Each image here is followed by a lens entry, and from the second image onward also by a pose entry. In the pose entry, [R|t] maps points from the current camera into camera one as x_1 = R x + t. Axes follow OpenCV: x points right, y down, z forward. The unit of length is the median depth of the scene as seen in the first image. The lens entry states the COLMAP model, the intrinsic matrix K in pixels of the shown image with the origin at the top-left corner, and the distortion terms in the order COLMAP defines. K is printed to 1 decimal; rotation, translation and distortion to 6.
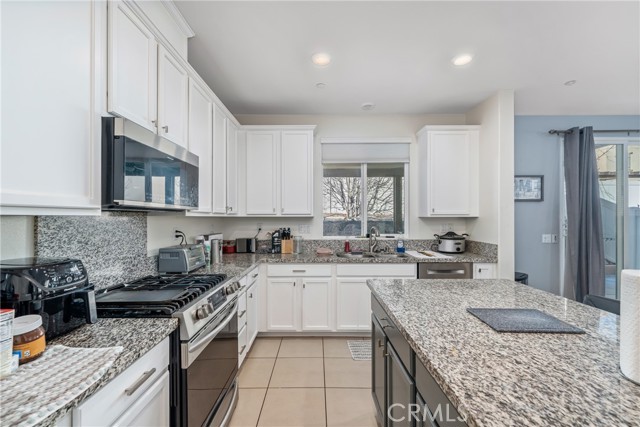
lens RADIAL K [[266.9, 0, 319.9], [0, 266.9, 218.0], [0, 0, 1]] dist [-0.003315, -0.000228]
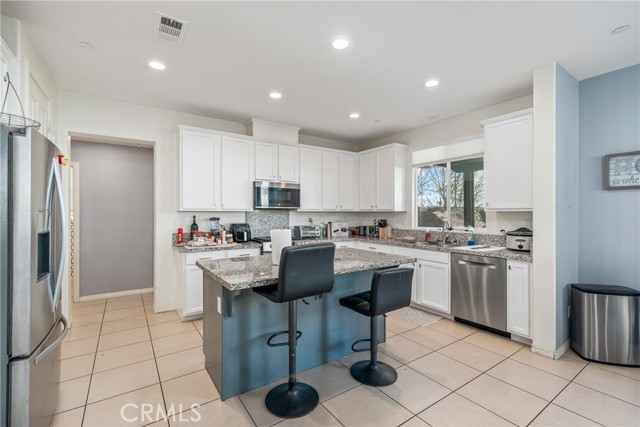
lens RADIAL K [[292.2, 0, 322.9], [0, 292.2, 214.8], [0, 0, 1]] dist [0.002599, 0.000198]
pose [[0.551766, 0.006400, -0.833975, 0.956303], [-0.005845, 0.999976, 0.003806, 0.008478], [0.833979, 0.002775, 0.551789, -0.110579]]
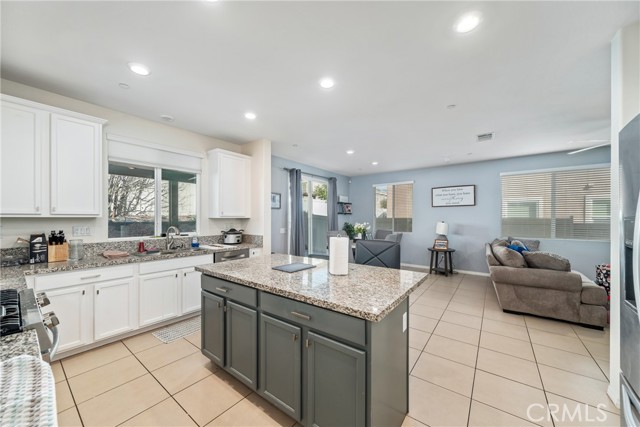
lens RADIAL K [[234.8, 0, 322.3], [0, 234.8, 218.7], [0, 0, 1]] dist [0.000691, 0.000242]
pose [[0.589889, -0.000161, 0.807484, -0.222584], [0.001368, 0.999999, -0.000801, 0.001446], [-0.807483, 0.001577, 0.589889, -0.097097]]
